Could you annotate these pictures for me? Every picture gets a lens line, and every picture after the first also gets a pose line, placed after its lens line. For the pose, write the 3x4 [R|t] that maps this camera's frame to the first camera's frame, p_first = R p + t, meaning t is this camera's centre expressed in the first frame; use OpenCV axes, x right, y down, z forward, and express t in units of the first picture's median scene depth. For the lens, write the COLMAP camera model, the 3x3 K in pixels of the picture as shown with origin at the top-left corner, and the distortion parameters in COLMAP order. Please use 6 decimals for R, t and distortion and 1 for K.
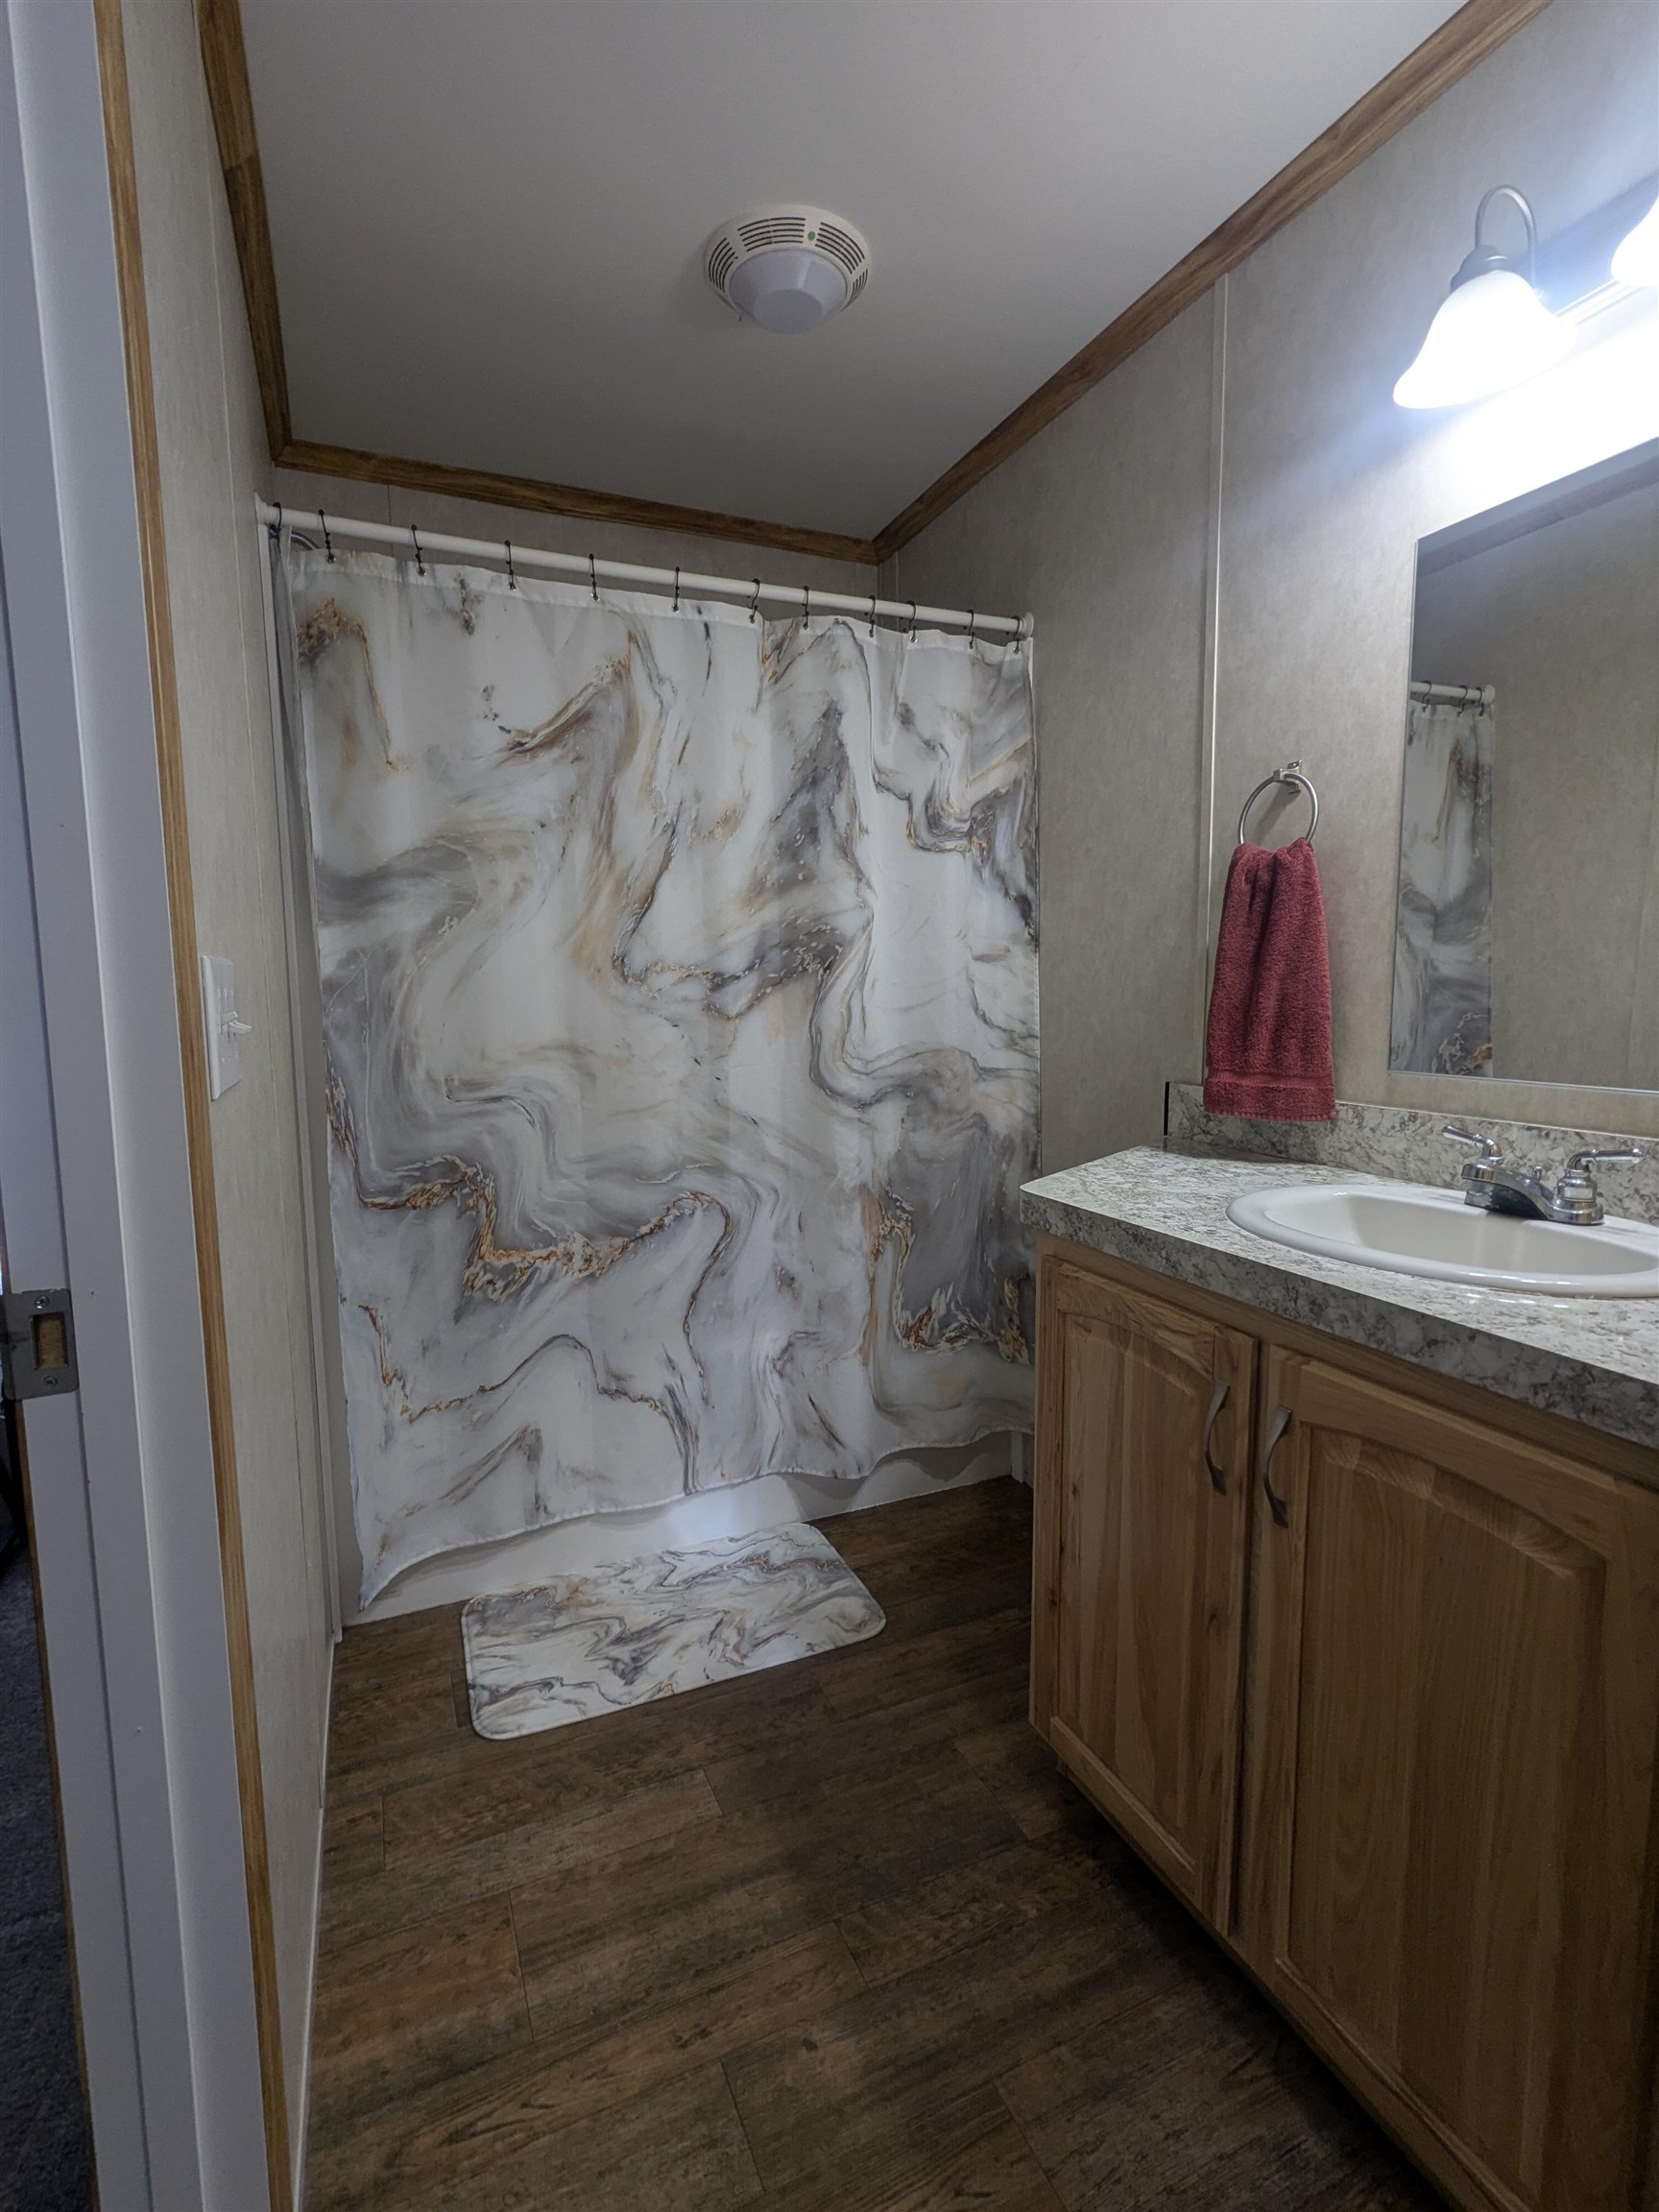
lens RADIAL K [[1035.0, 0, 832.6], [0, 1035.0, 1100.6], [0, 0, 1]] dist [-0.002309, 0.000636]
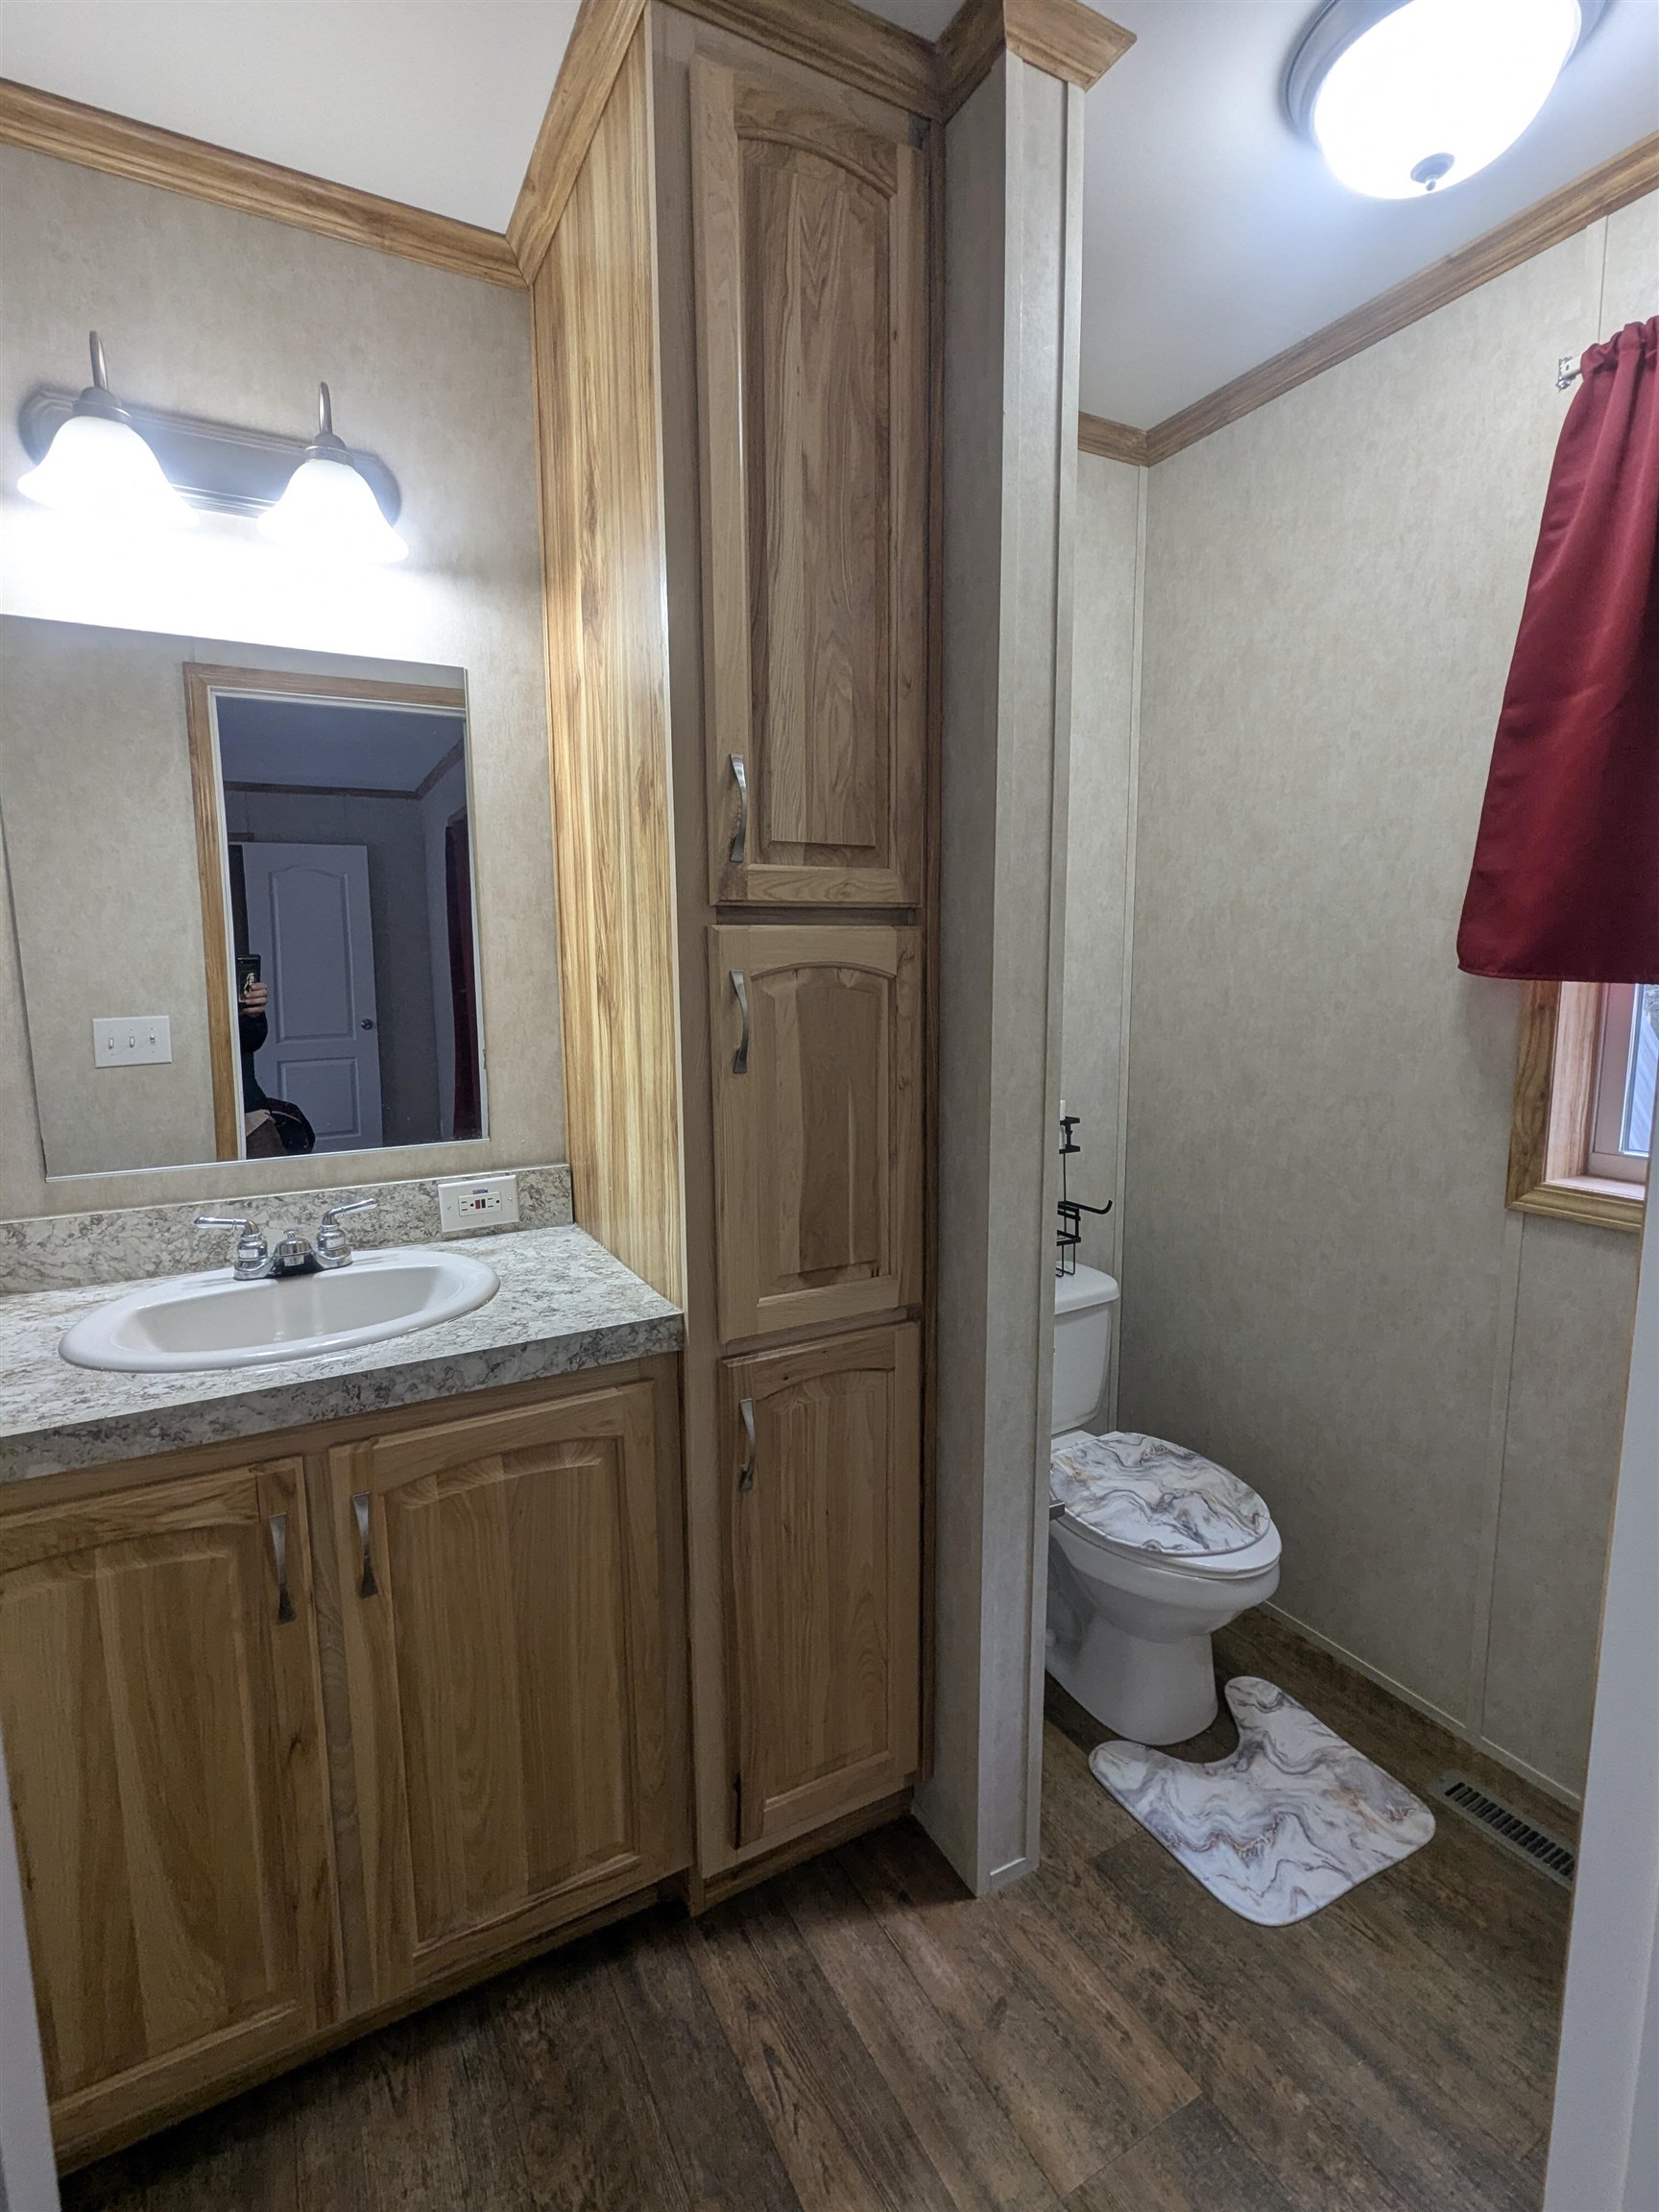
lens RADIAL K [[1035.0, 0, 832.0], [0, 1035.0, 1102.6], [0, 0, 1]] dist [-0.002309, 0.000636]
pose [[-0.080311, -0.127465, 0.988586, -0.664878], [0.120795, 0.983236, 0.136588, -0.211158], [-0.989423, 0.130386, -0.063568, 0.530513]]
